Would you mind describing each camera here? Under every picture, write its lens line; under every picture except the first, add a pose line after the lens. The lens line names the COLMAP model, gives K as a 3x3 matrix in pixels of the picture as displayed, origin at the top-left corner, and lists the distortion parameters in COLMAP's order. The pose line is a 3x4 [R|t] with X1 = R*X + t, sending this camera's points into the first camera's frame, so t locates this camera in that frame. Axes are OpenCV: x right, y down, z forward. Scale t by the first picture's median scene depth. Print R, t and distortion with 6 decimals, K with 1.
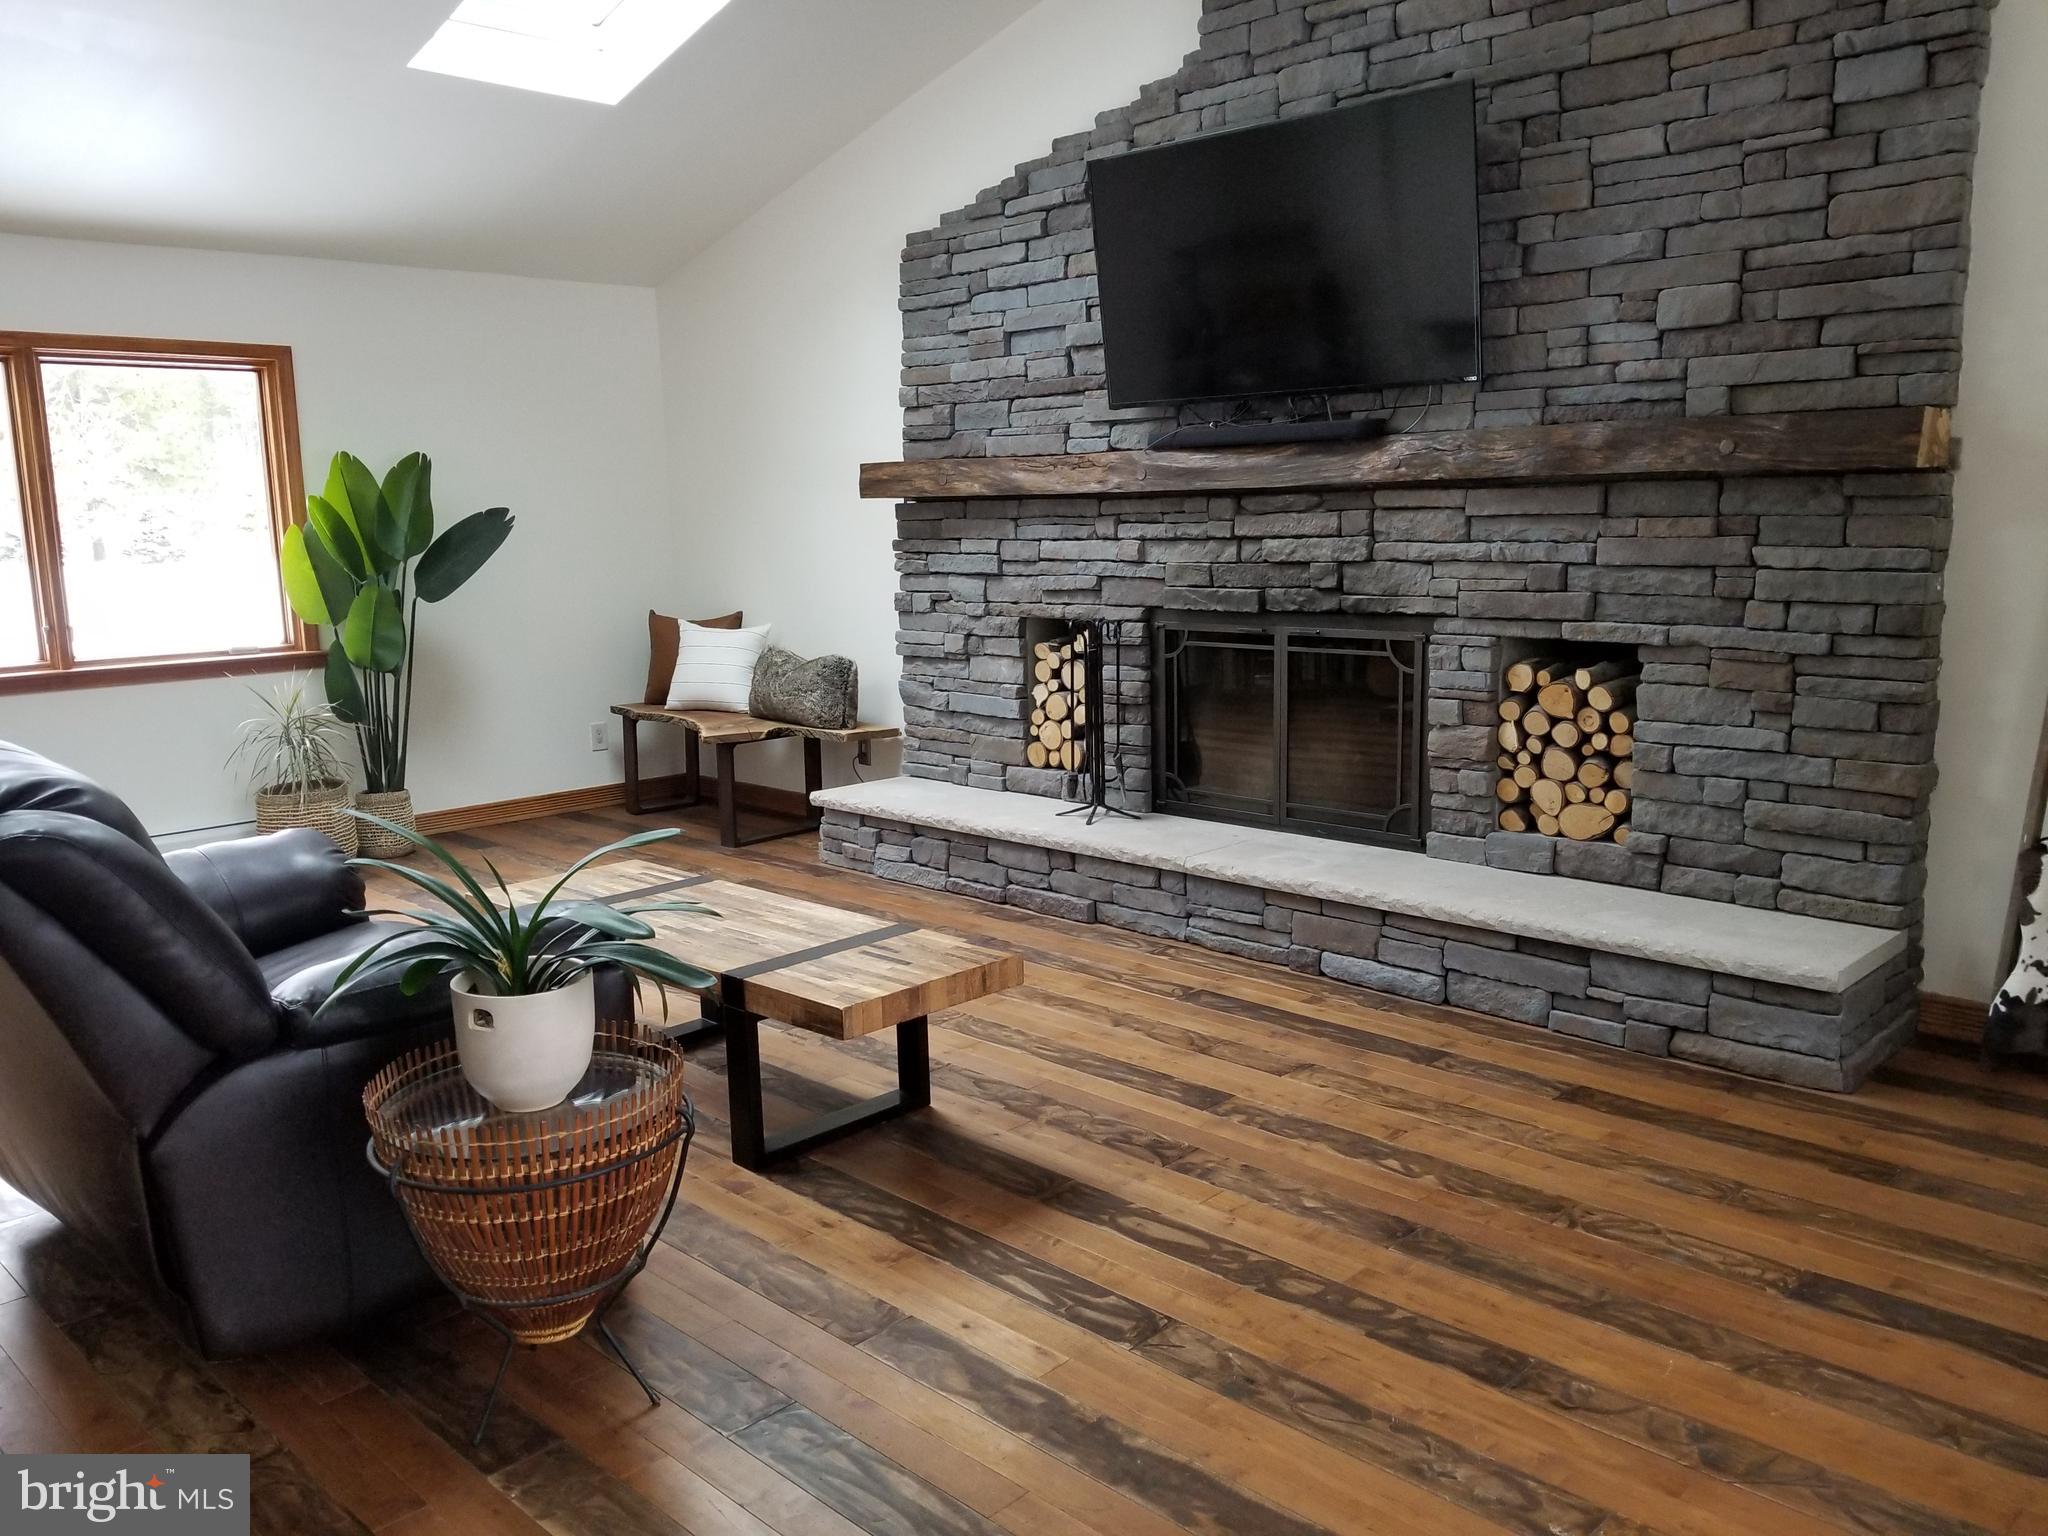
lens RADIAL K [[1590.0, 0, 992.1], [0, 1590.0, 790.5], [0, 0, 1]] dist [0.073867, -0.113886]
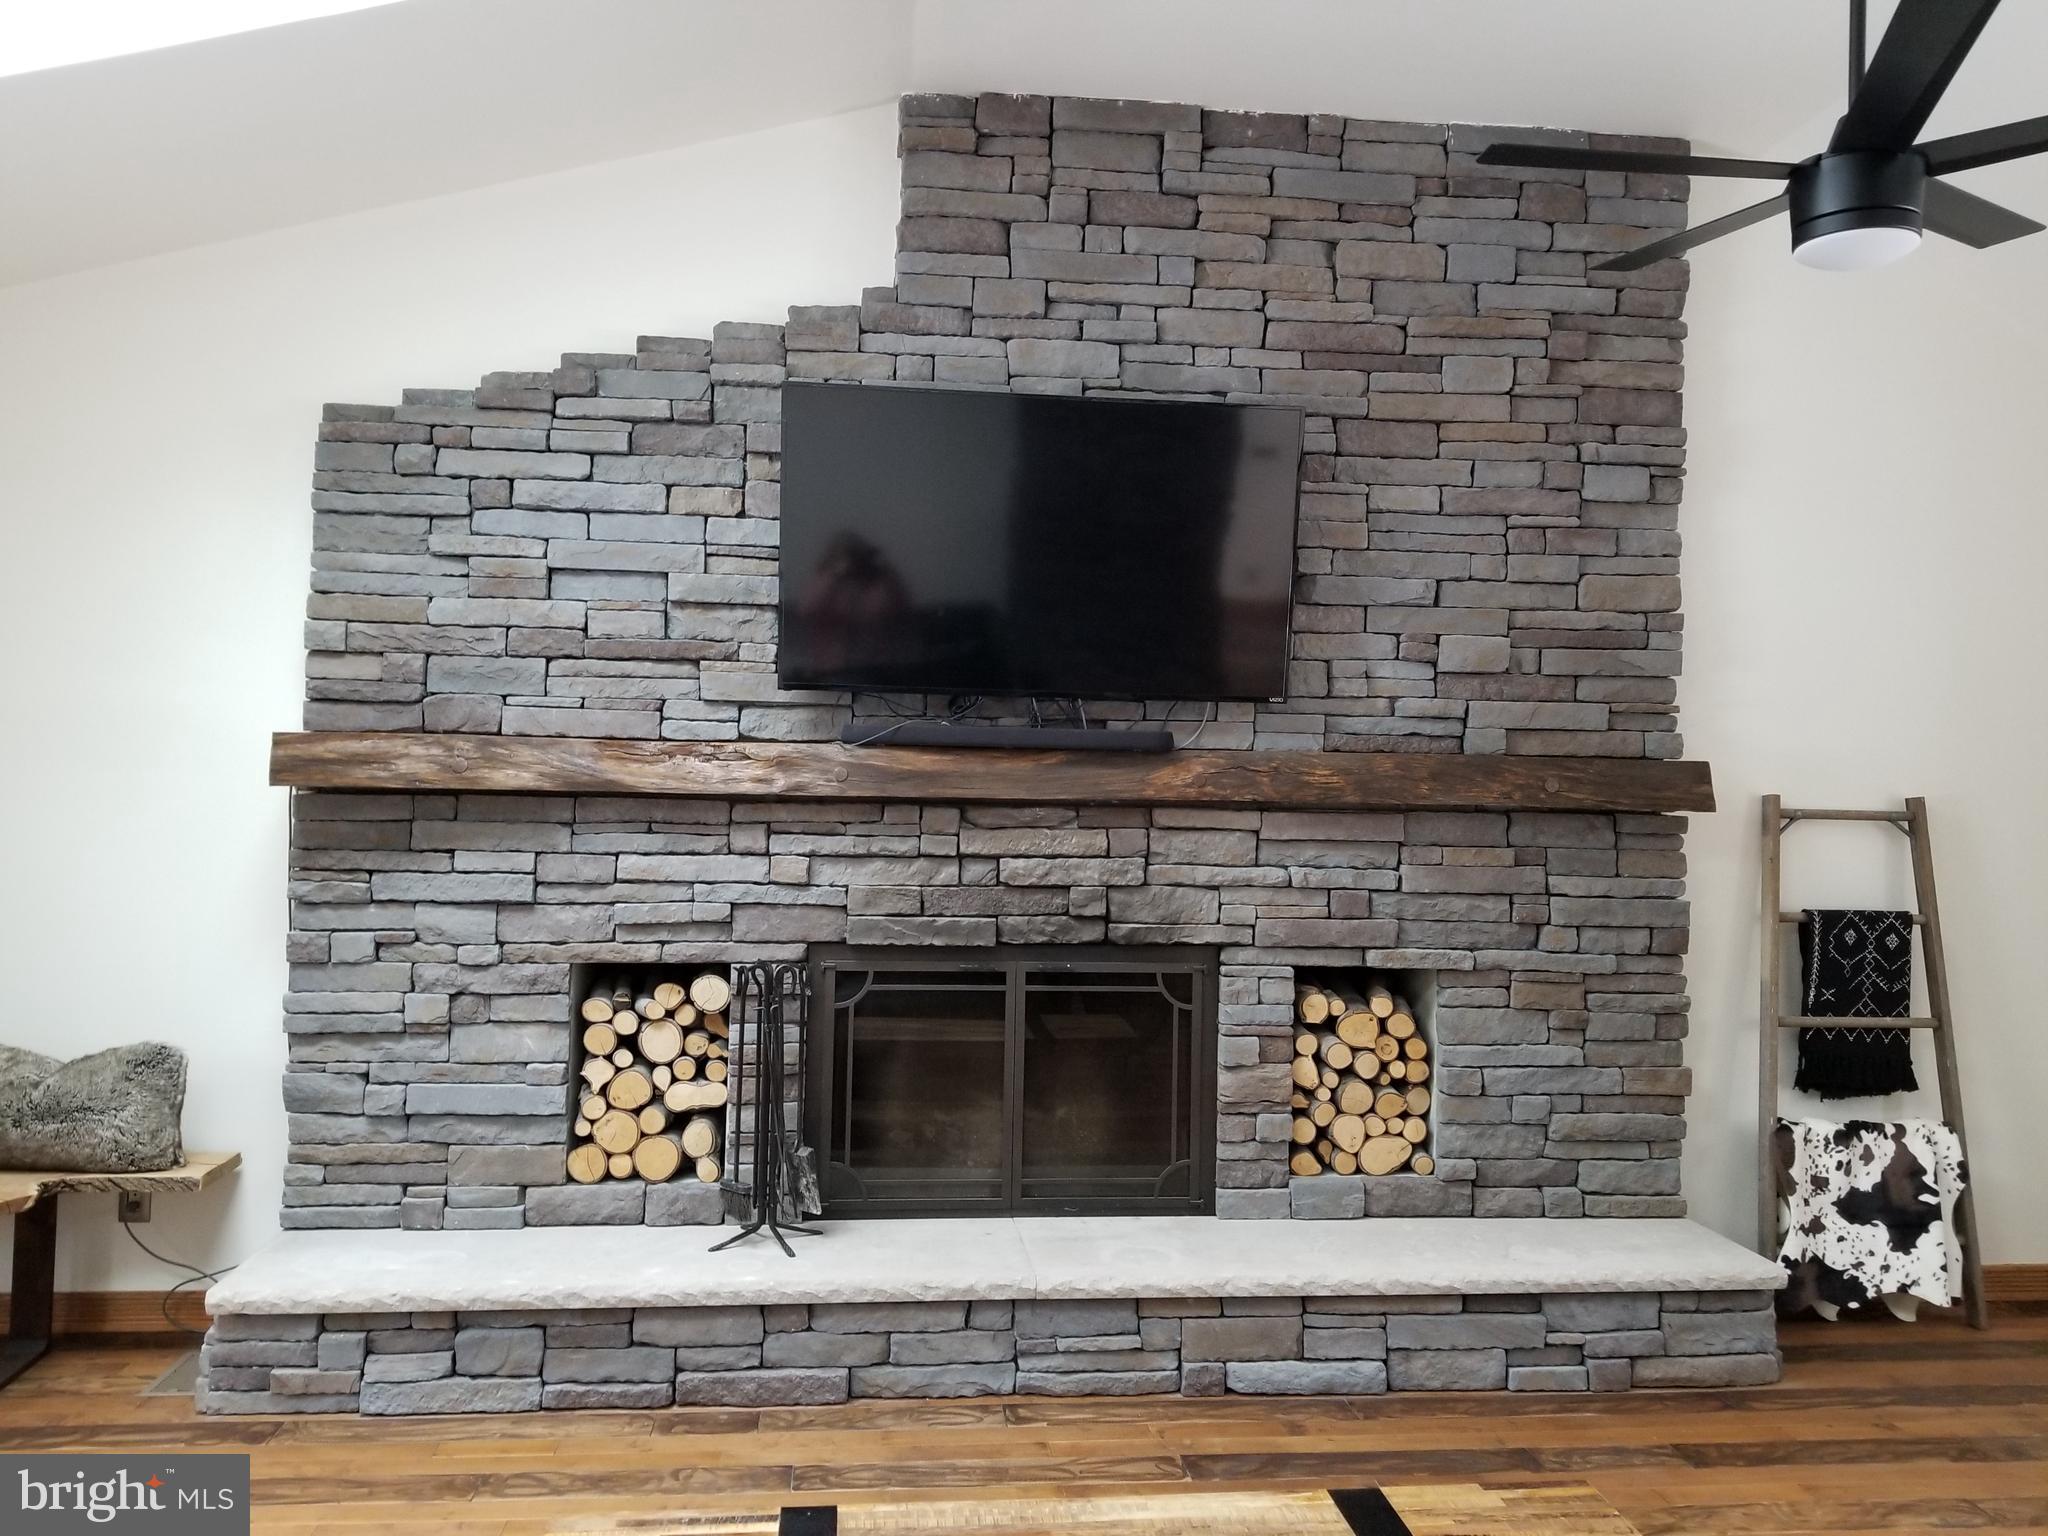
lens RADIAL K [[1590.0, 0, 1018.3], [0, 1590.0, 751.0], [0, 0, 1]] dist [0.073867, -0.113886]
pose [[0.629484, 0.047386, 0.775567, -0.511363], [0.105246, 0.983741, -0.145526, -0.099104], [-0.769853, 0.173232, 0.614262, 0.514654]]
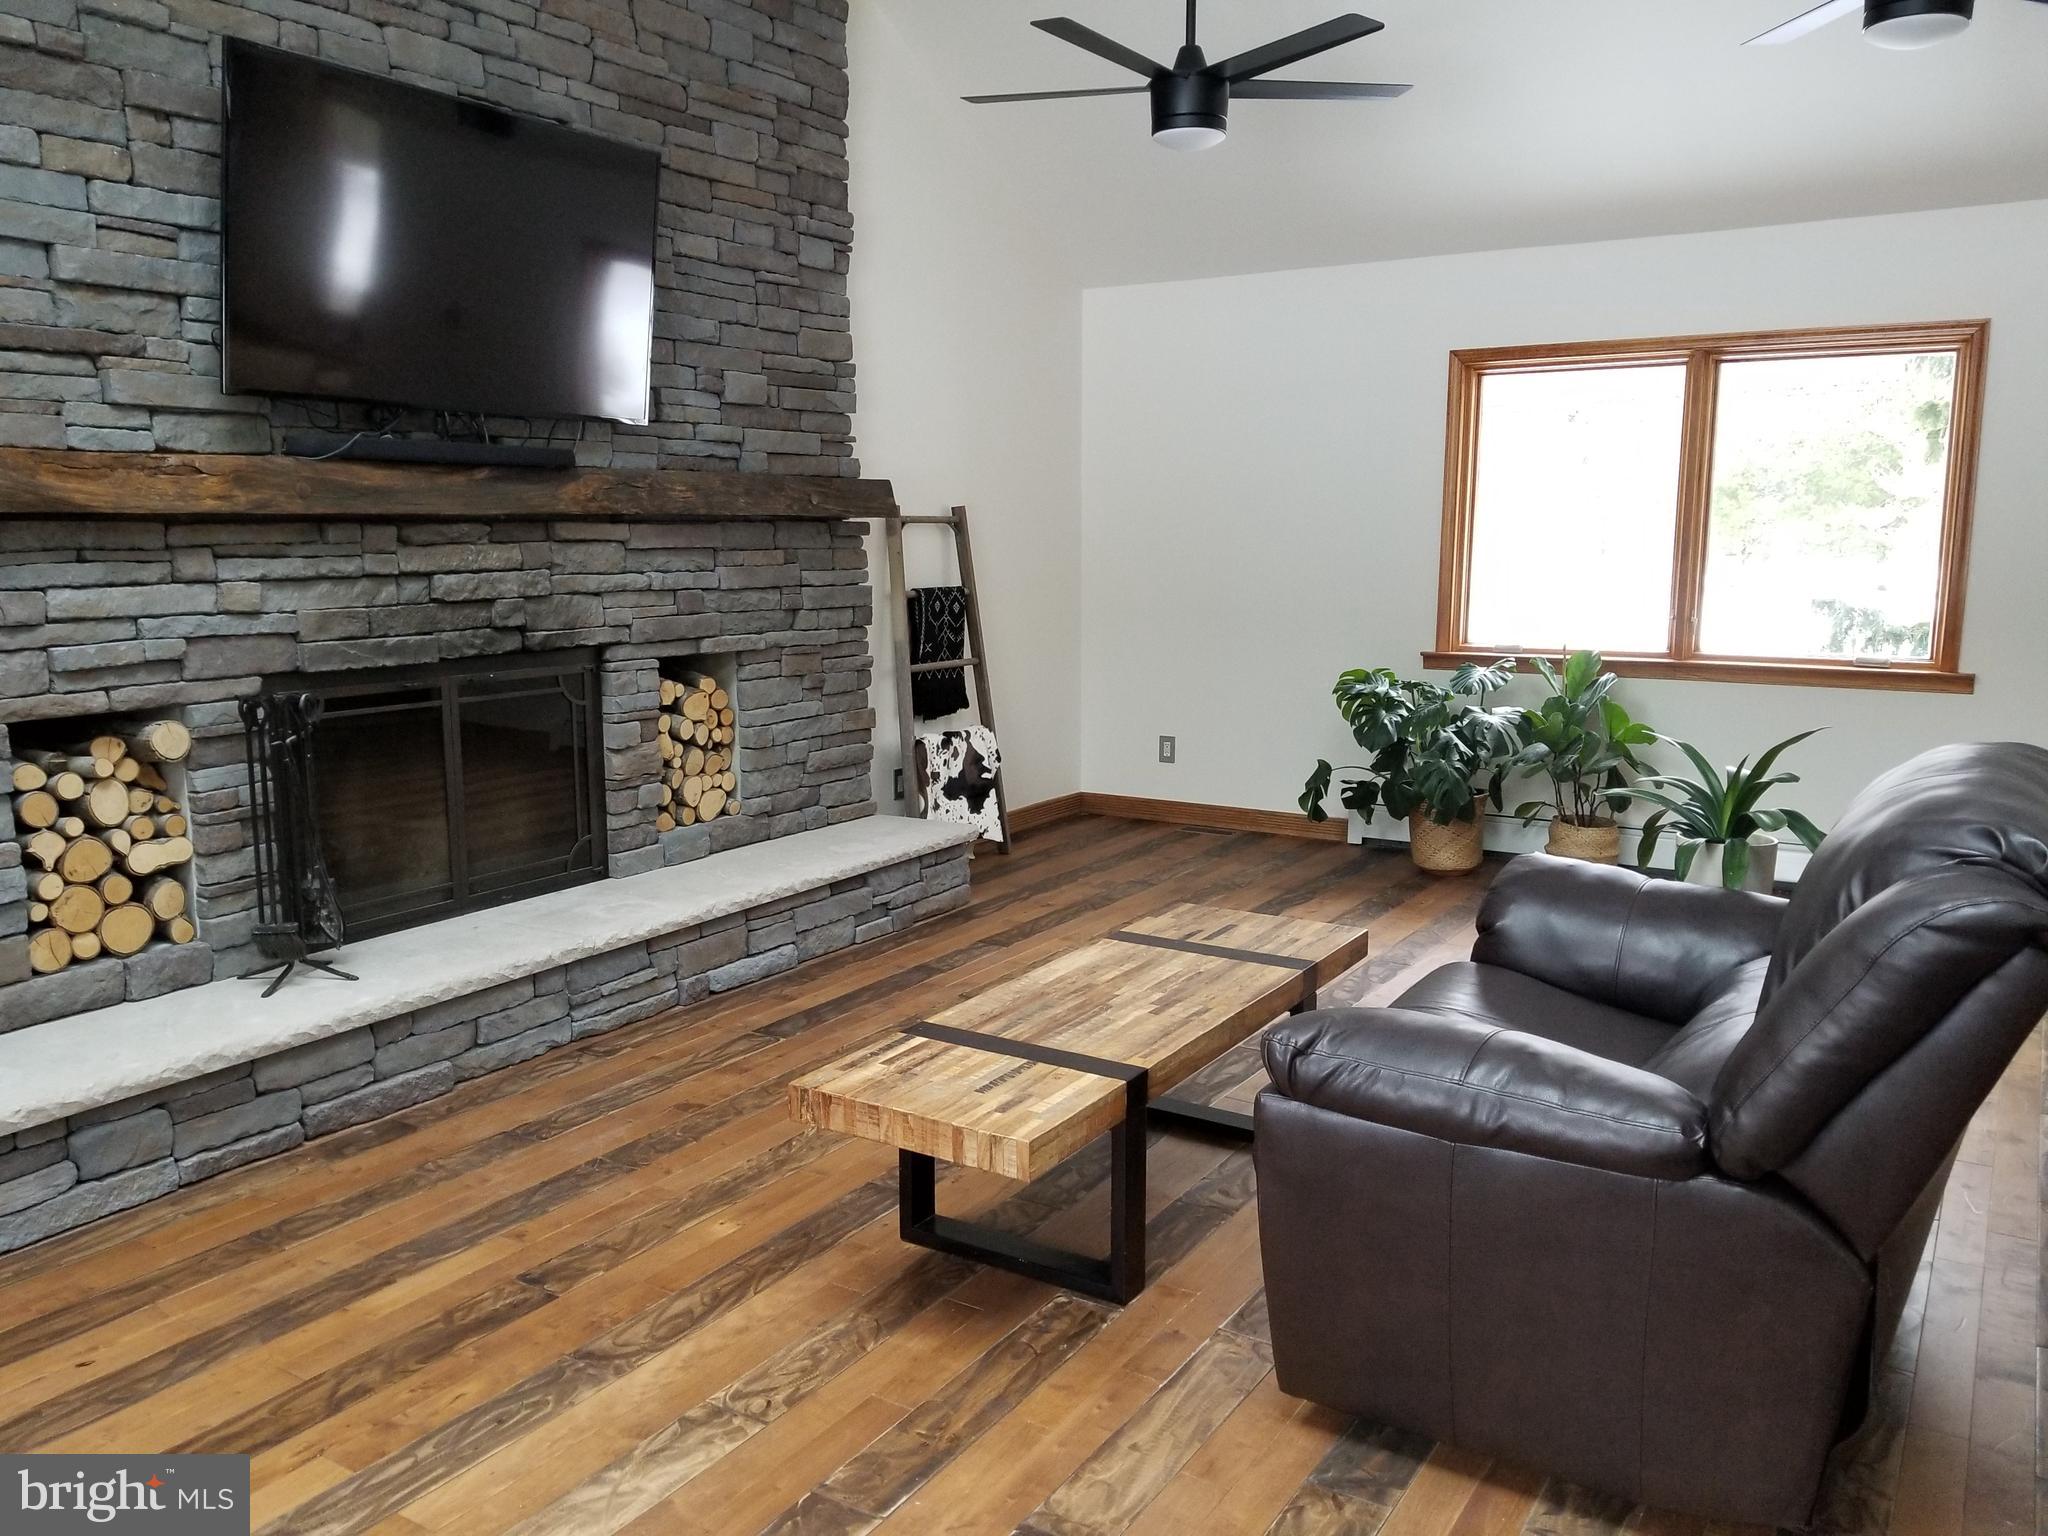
lens RADIAL K [[1590.0, 0, 1019.3], [0, 1590.0, 783.1], [0, 0, 1]] dist [0.073867, -0.113886]
pose [[-0.223454, -0.131780, 0.965765, -0.794910], [0.183548, 0.967403, 0.174472, -0.155100], [-0.957276, 0.216251, -0.191982, 0.968601]]
